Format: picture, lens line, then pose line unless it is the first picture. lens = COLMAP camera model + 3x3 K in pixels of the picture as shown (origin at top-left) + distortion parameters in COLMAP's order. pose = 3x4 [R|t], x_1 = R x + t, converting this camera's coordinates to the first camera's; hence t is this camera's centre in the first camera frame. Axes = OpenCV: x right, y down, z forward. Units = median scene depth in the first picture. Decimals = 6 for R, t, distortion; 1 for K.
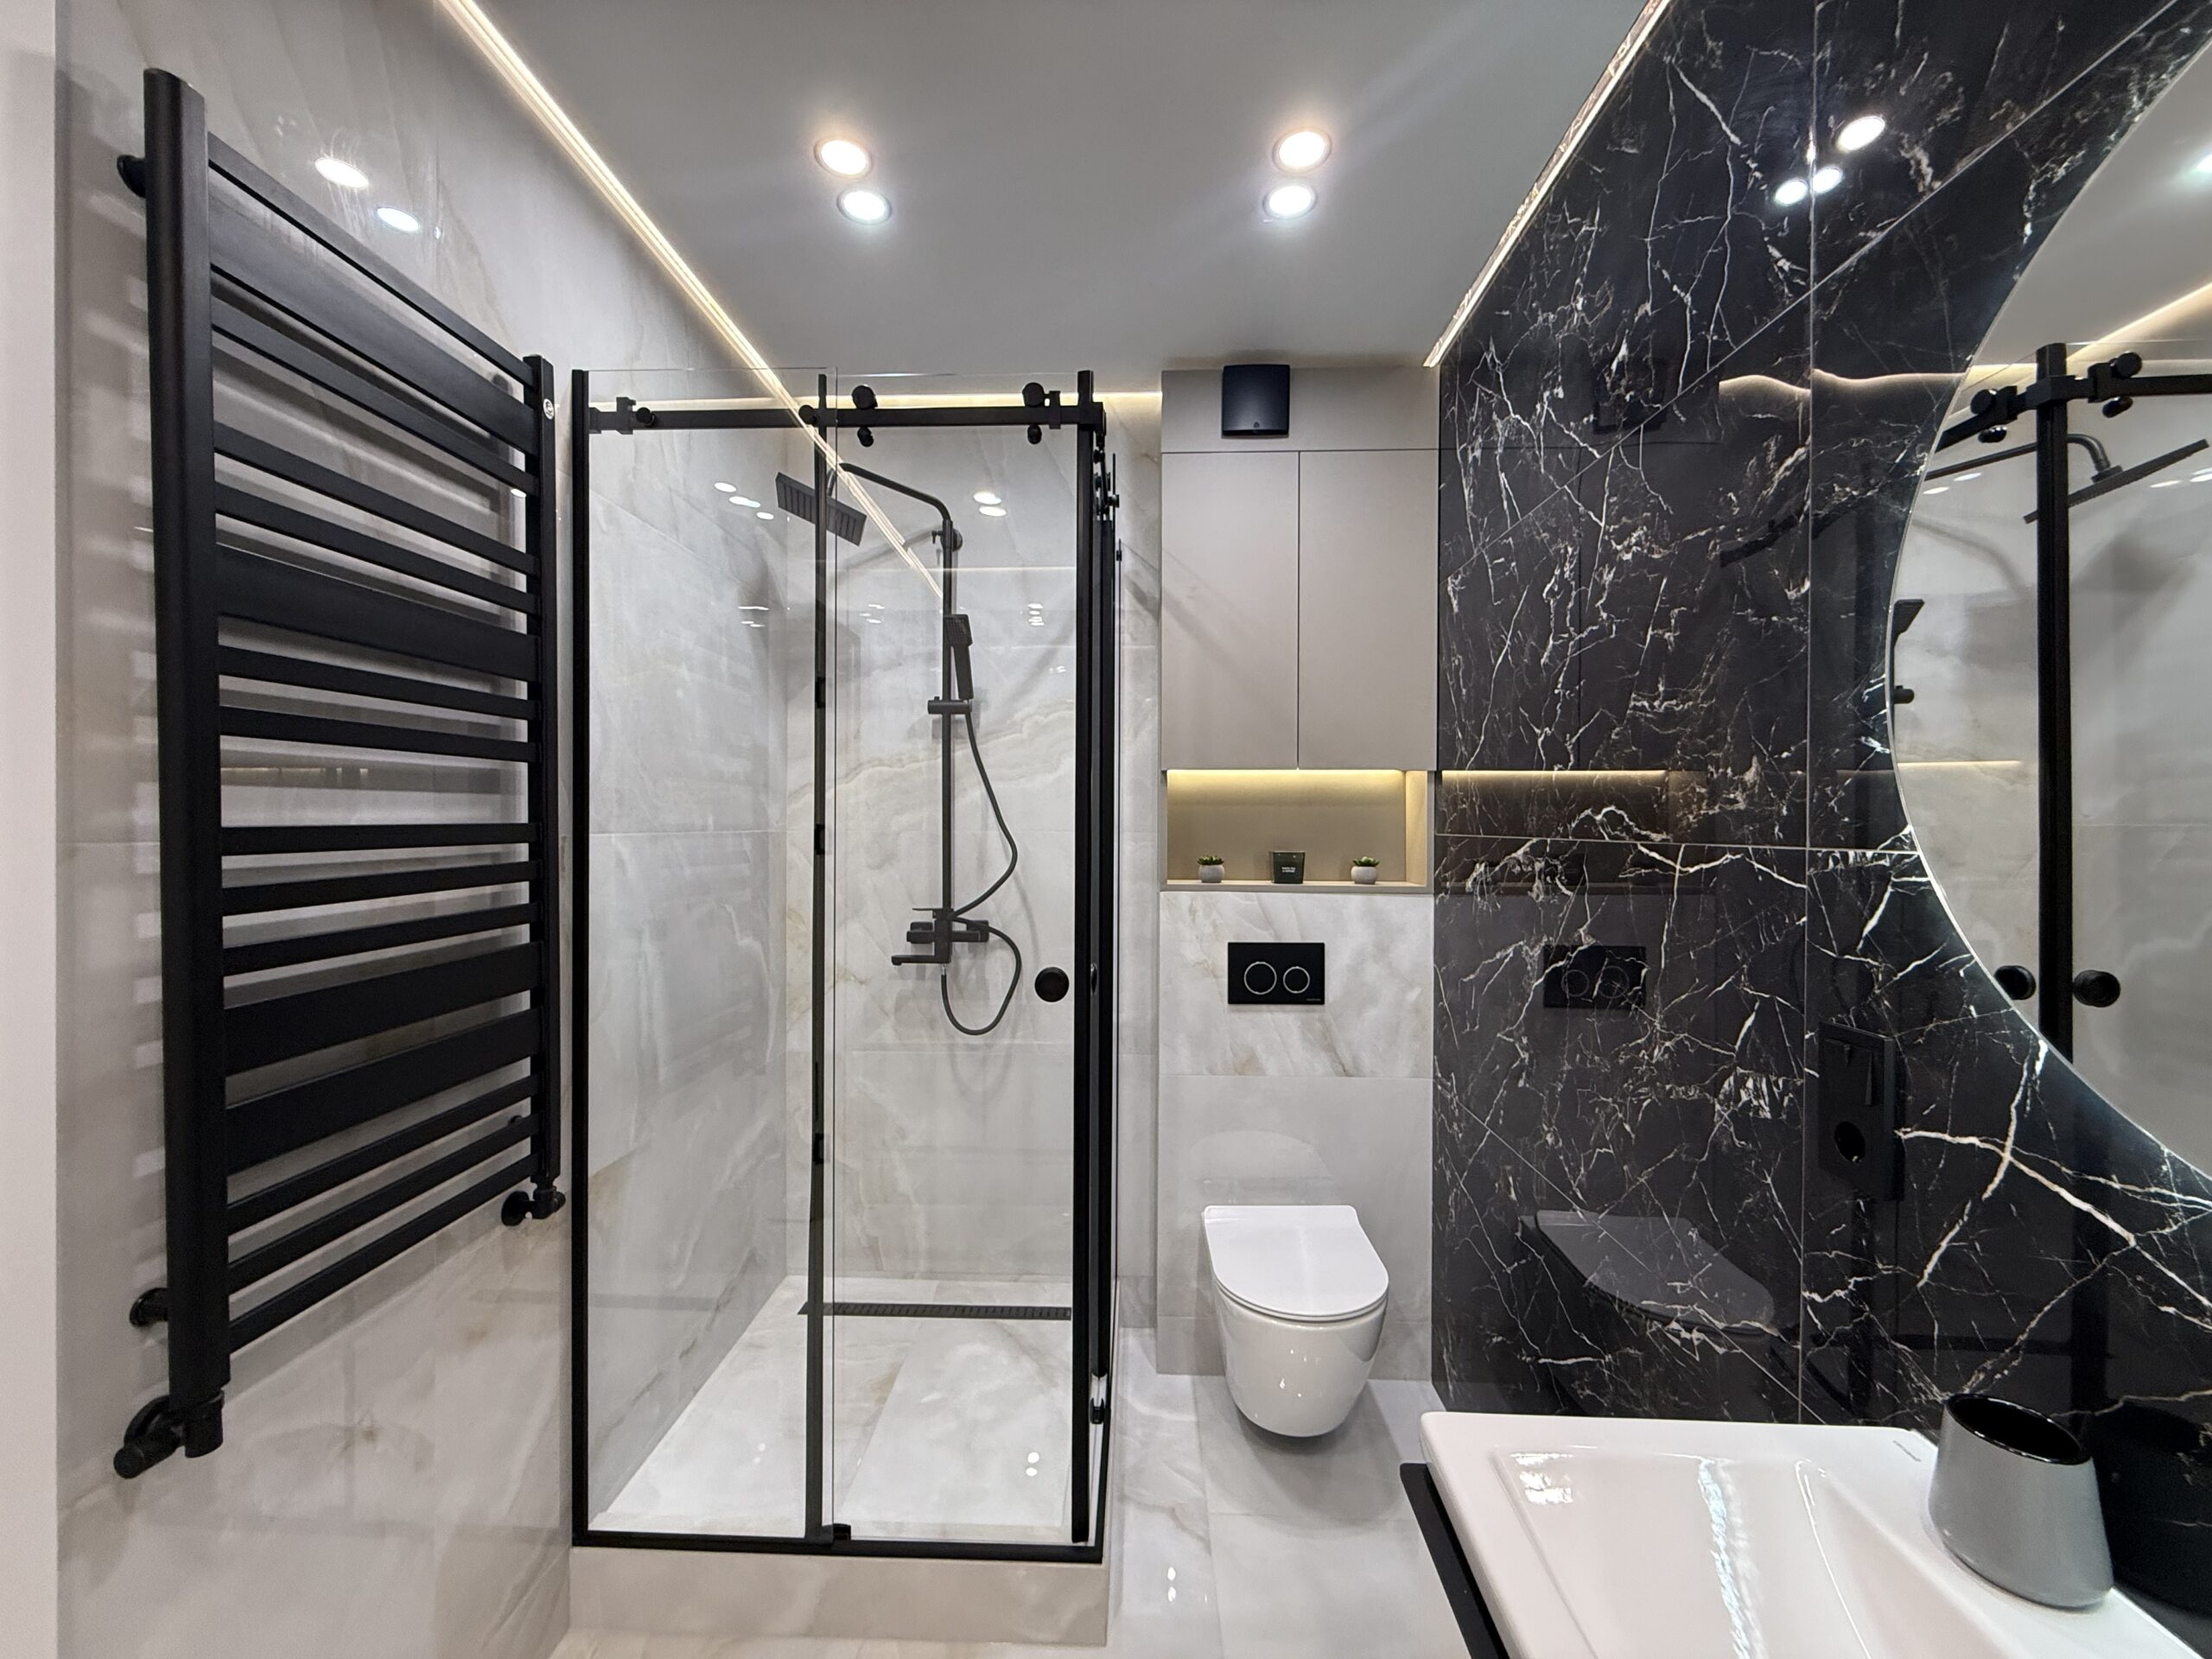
lens RADIAL K [[879.1, 0, 1098.7], [0, 879.1, 829.1], [0, 0, 1]] dist [-0.000569, -0.000068]
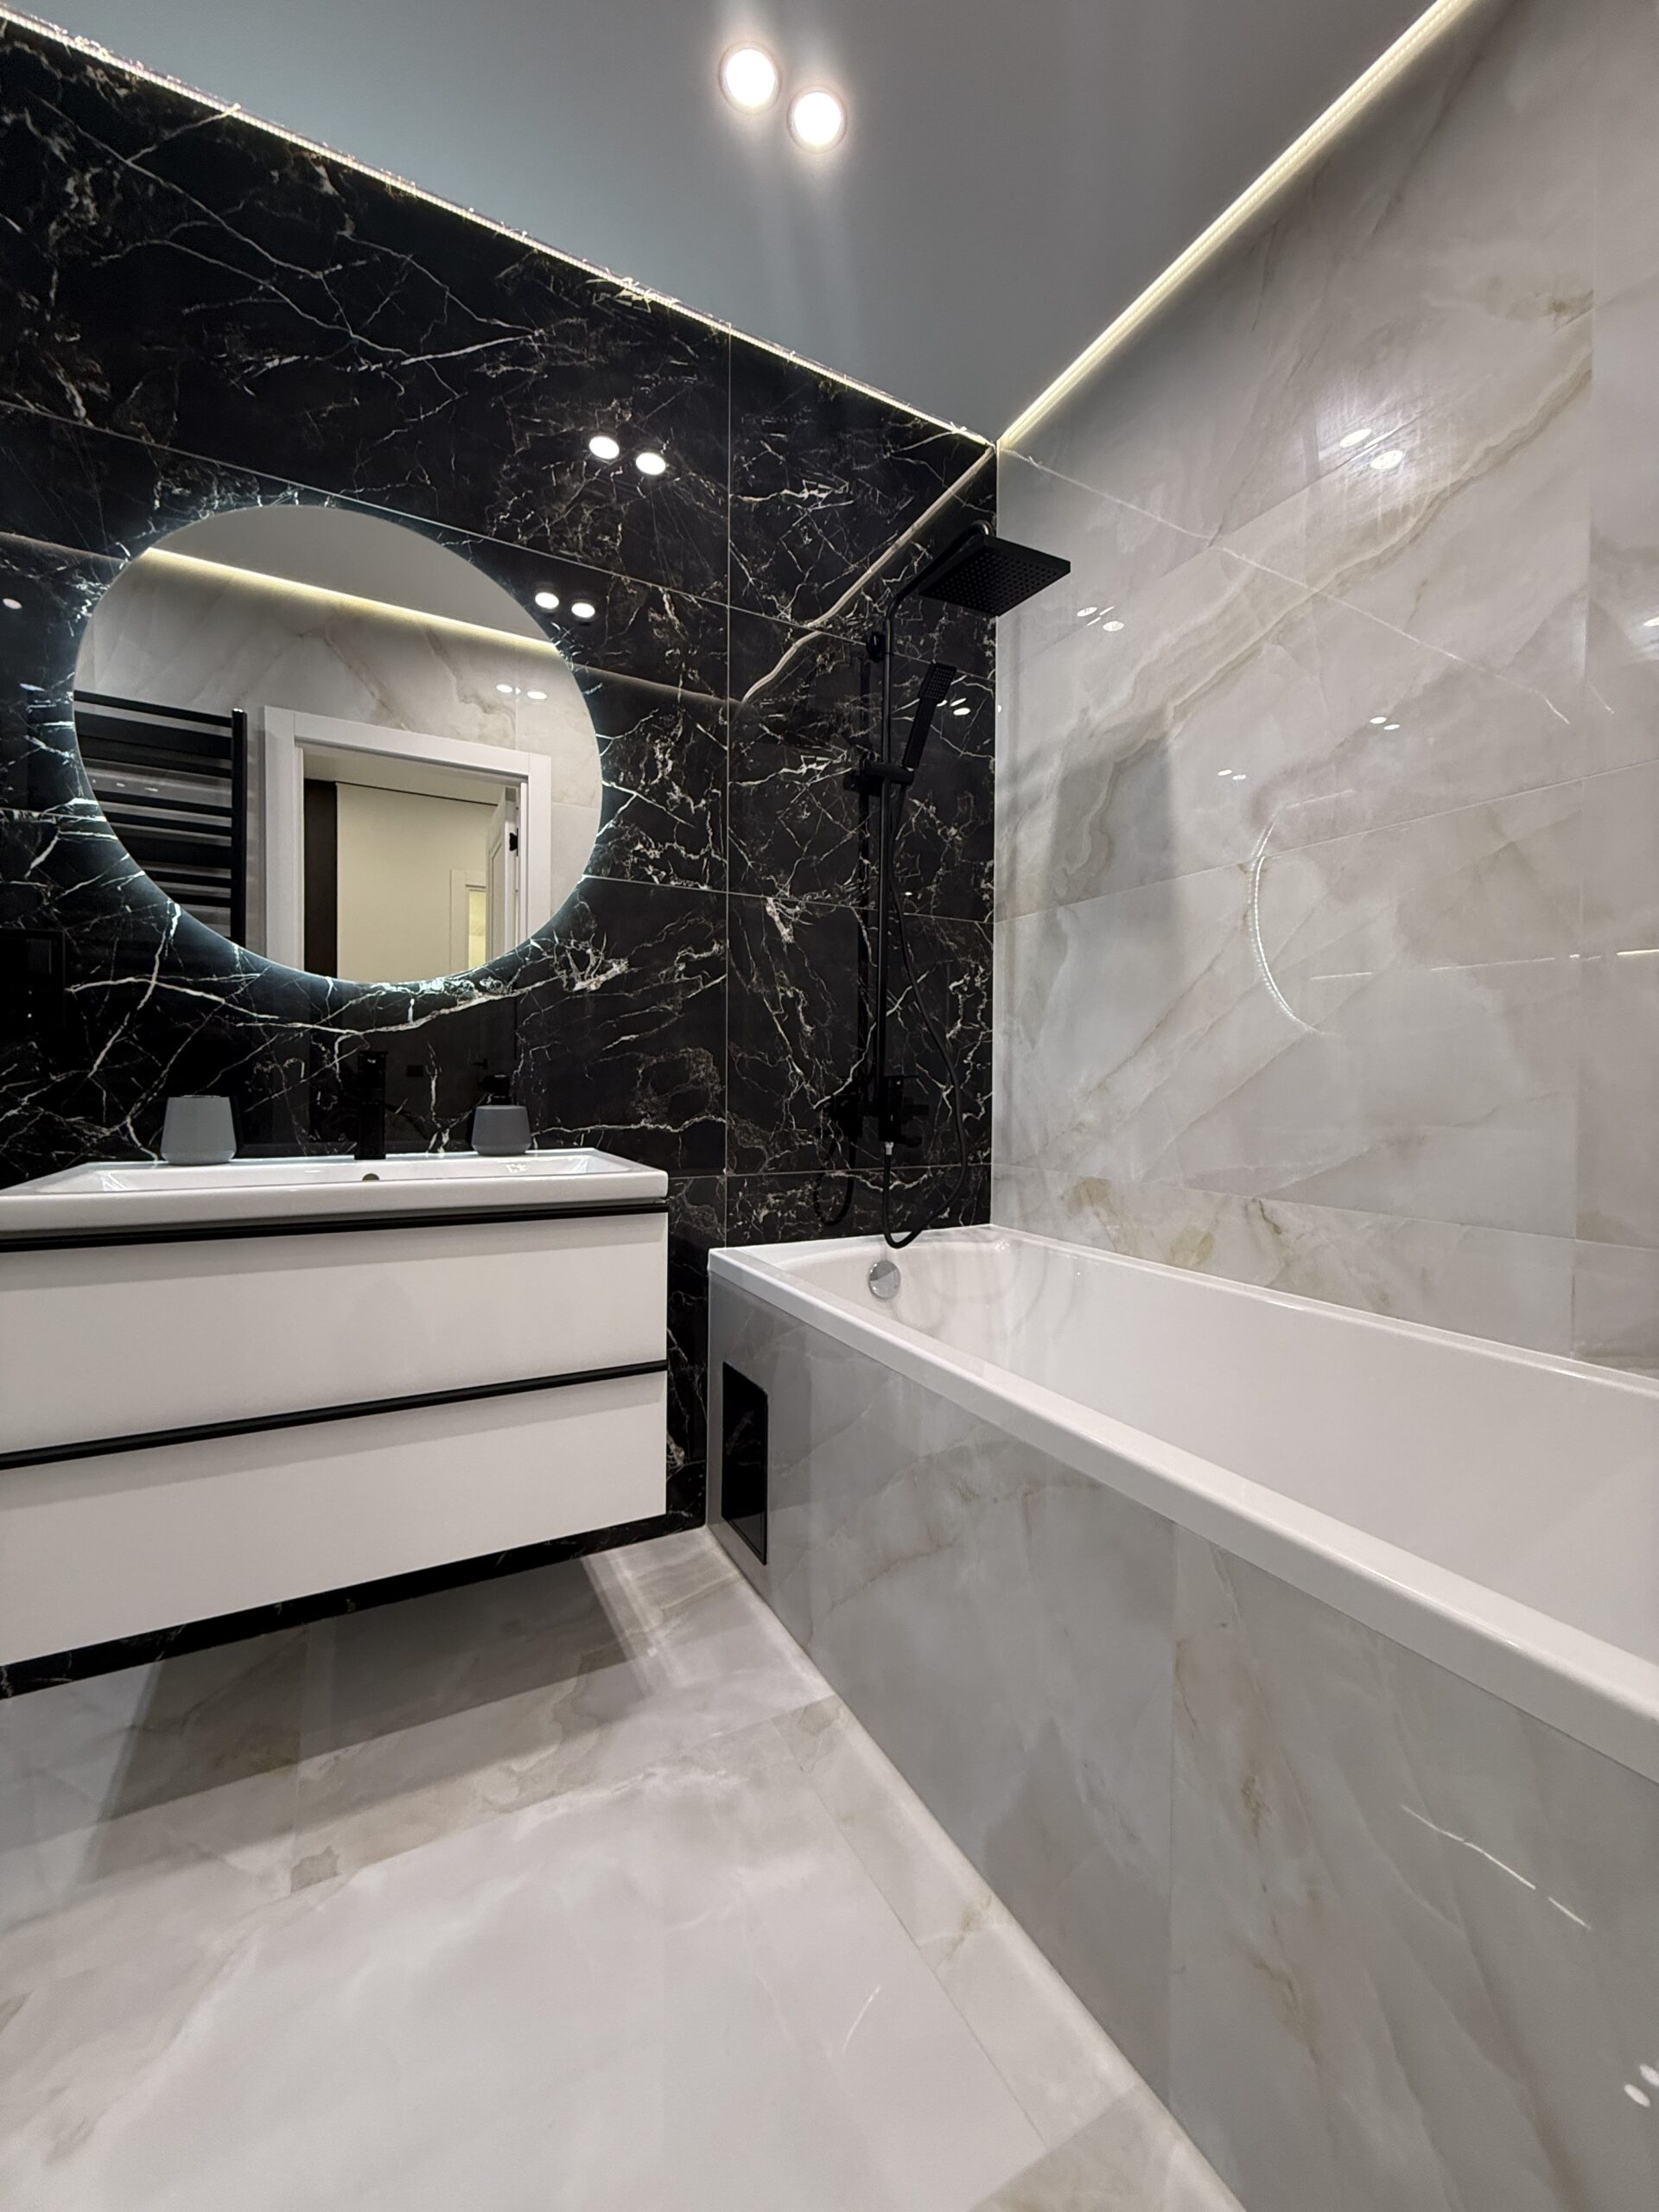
lens RADIAL K [[879.1, 0, 829.5], [0, 879.1, 1097.6], [0, 0, 1]] dist [-0.000569, -0.000068]
pose [[-0.513921, -0.021707, 0.857563, -0.982879], [-0.002798, 0.999717, 0.023628, 0.408166], [-0.857833, 0.009743, -0.513836, 0.510622]]
